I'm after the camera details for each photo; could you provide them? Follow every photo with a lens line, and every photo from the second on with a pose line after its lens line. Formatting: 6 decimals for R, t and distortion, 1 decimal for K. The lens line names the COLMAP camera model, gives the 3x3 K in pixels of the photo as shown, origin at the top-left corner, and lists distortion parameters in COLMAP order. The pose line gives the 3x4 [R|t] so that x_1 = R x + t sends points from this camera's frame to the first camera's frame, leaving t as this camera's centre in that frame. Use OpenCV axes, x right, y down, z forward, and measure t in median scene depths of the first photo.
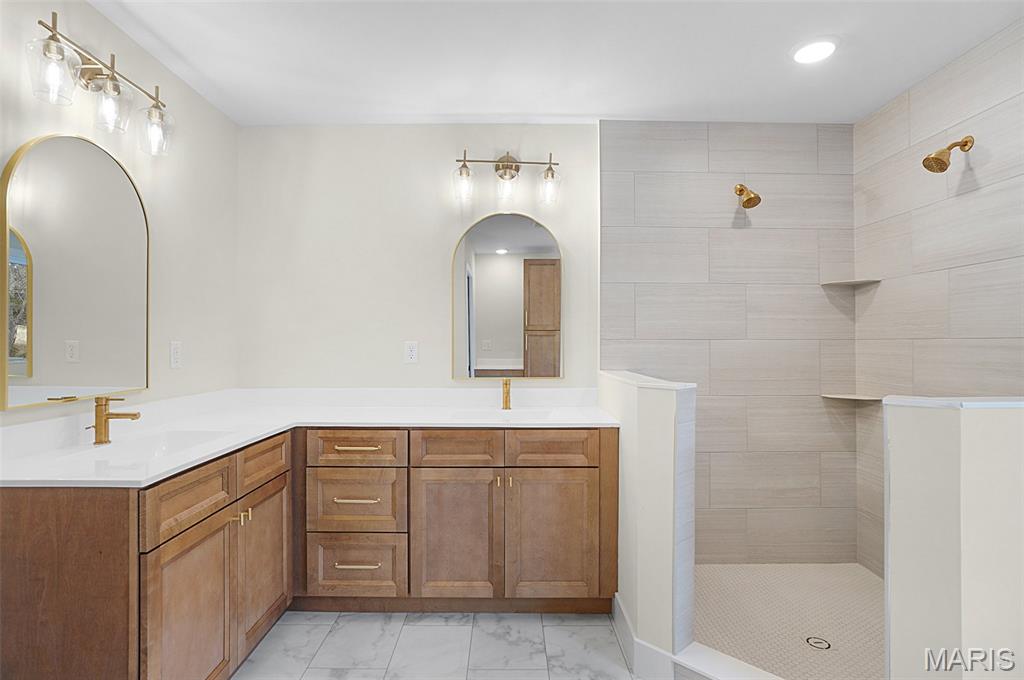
lens RADIAL K [[518.5, 0, 513.5], [0, 518.5, 340.1], [0, 0, 1]] dist [-0.004384, -0.000710]
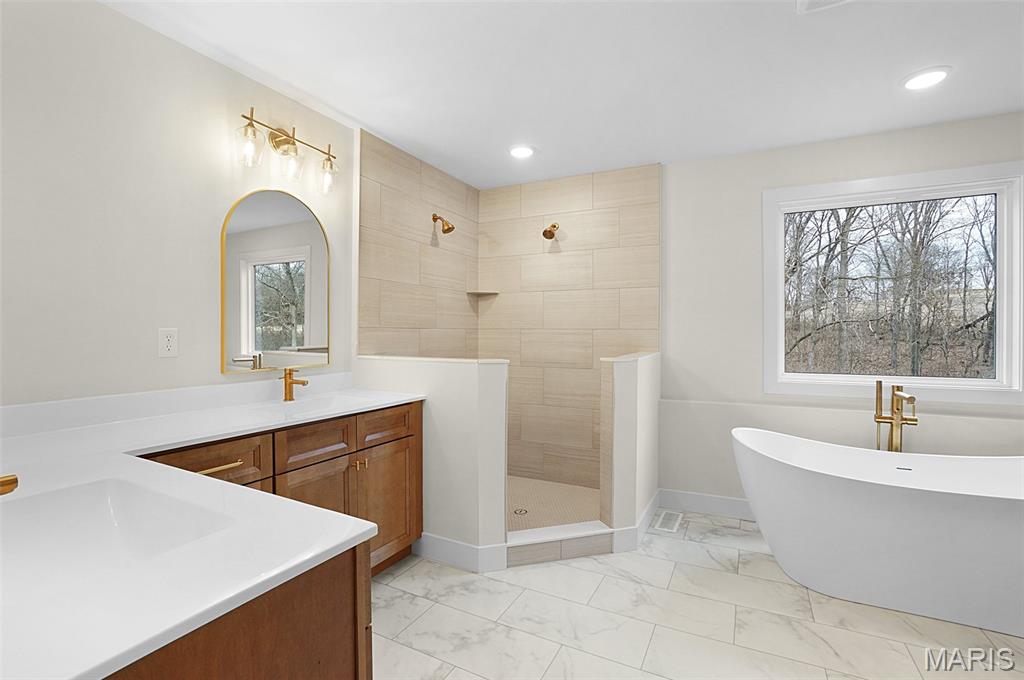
lens RADIAL K [[470.3, 0, 510.2], [0, 470.3, 340.0], [0, 0, 1]] dist [-0.005051, -0.000044]
pose [[0.486926, -0.014524, 0.873322, -0.570880], [-0.009978, 0.999704, 0.022190, -0.000542], [-0.873386, -0.019518, 0.486637, 0.235550]]
